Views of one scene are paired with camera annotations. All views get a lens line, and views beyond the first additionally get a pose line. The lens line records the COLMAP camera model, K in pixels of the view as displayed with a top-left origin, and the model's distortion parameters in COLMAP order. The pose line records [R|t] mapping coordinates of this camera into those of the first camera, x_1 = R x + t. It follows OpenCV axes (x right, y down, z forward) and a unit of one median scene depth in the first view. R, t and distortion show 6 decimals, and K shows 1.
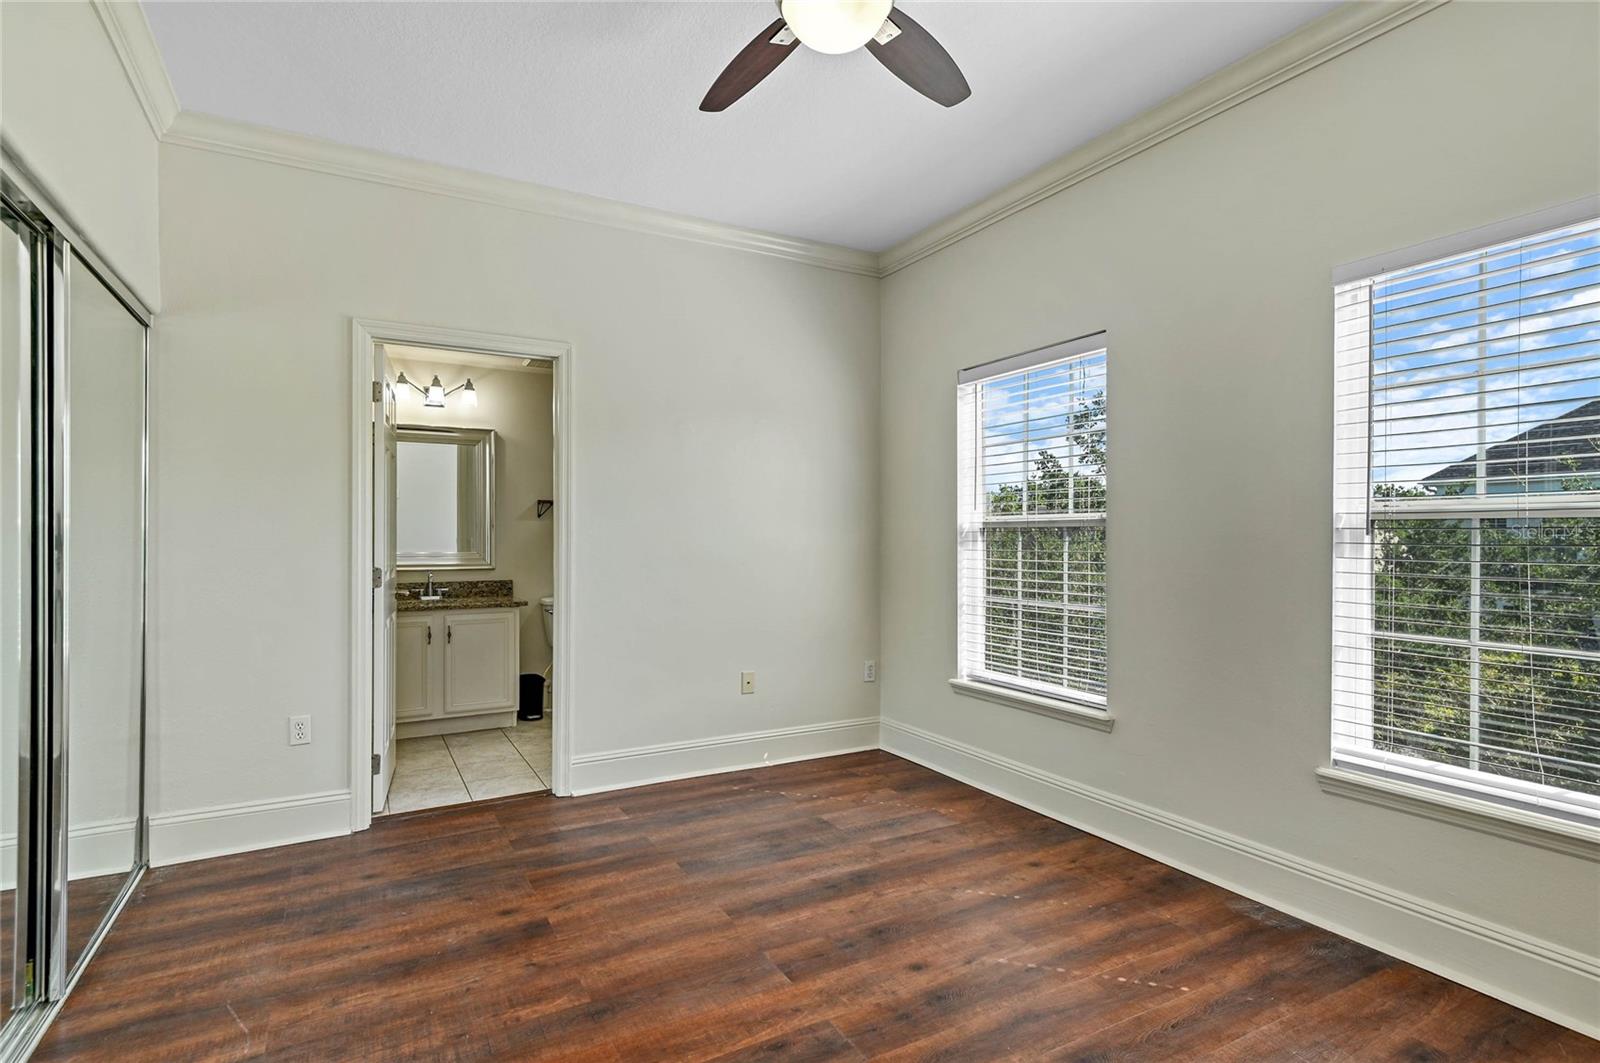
lens RADIAL K [[813.3, 0, 804.6], [0, 813.3, 534.5], [0, 0, 1]] dist [-0.004468, -0.011168]
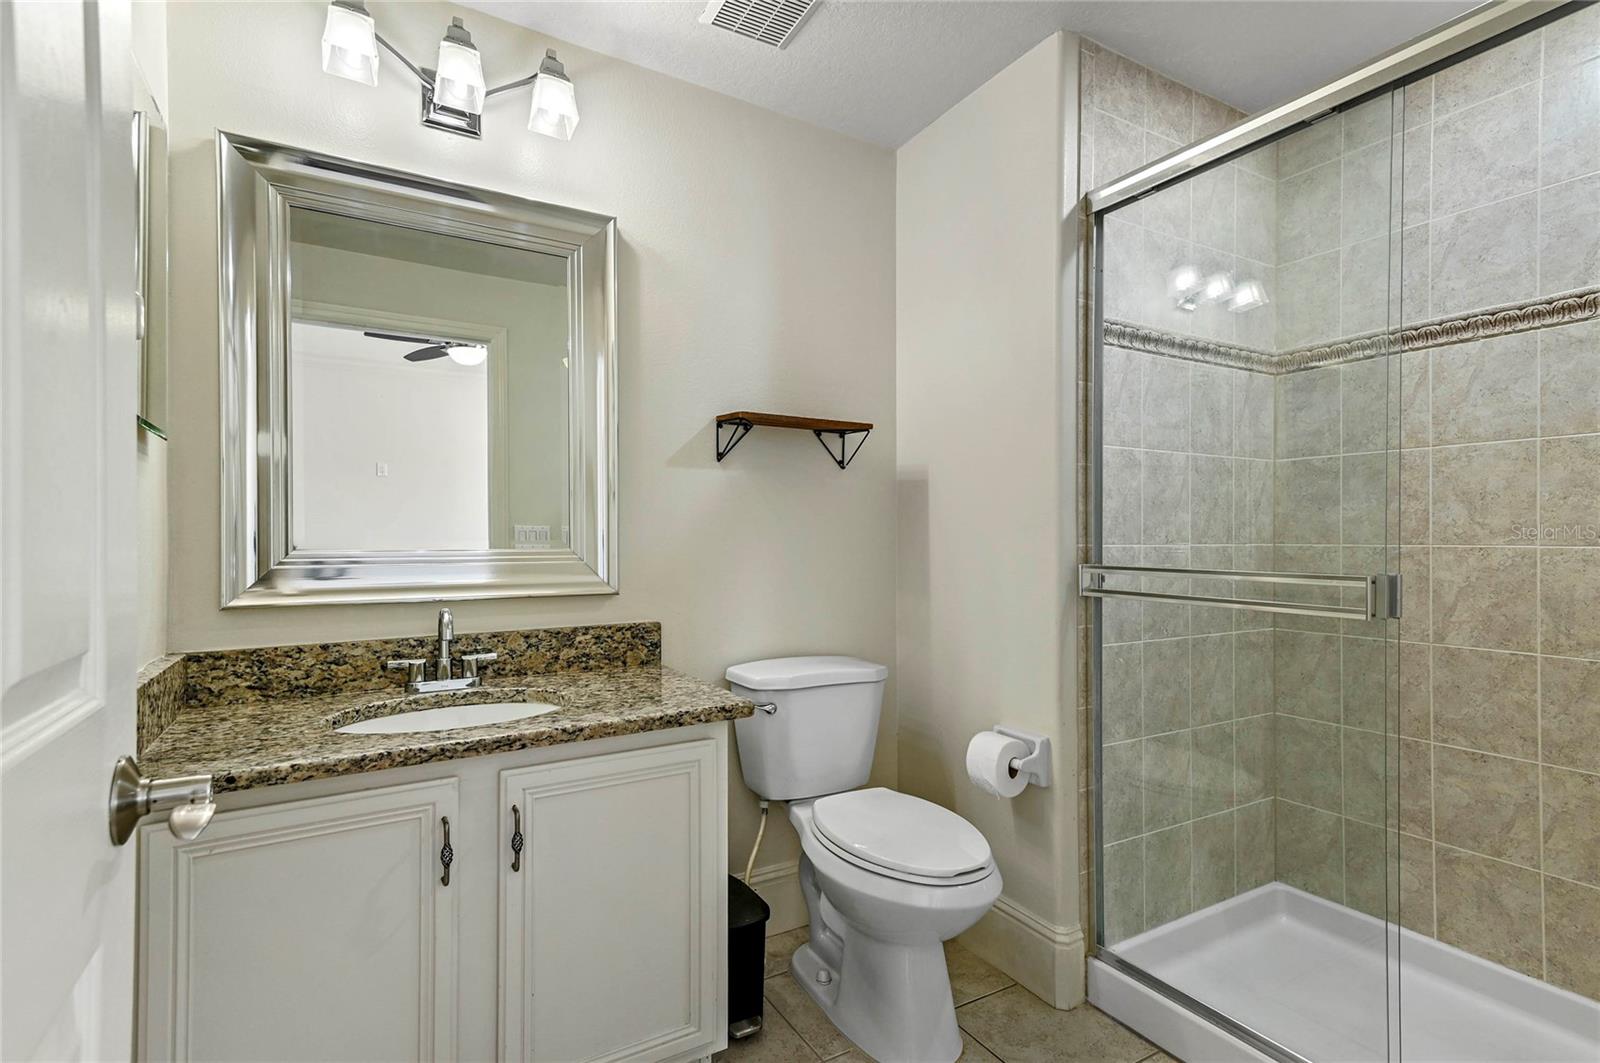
lens RADIAL K [[777.7, 0, 793.9], [0, 777.7, 533.9], [0, 0, 1]] dist [0.024456, -0.003323]
pose [[0.999974, -0.003407, 0.006360, -0.314465], [0.003431, 0.999988, -0.003623, 0.017425], [-0.006348, 0.003645, 0.999973, 0.667770]]
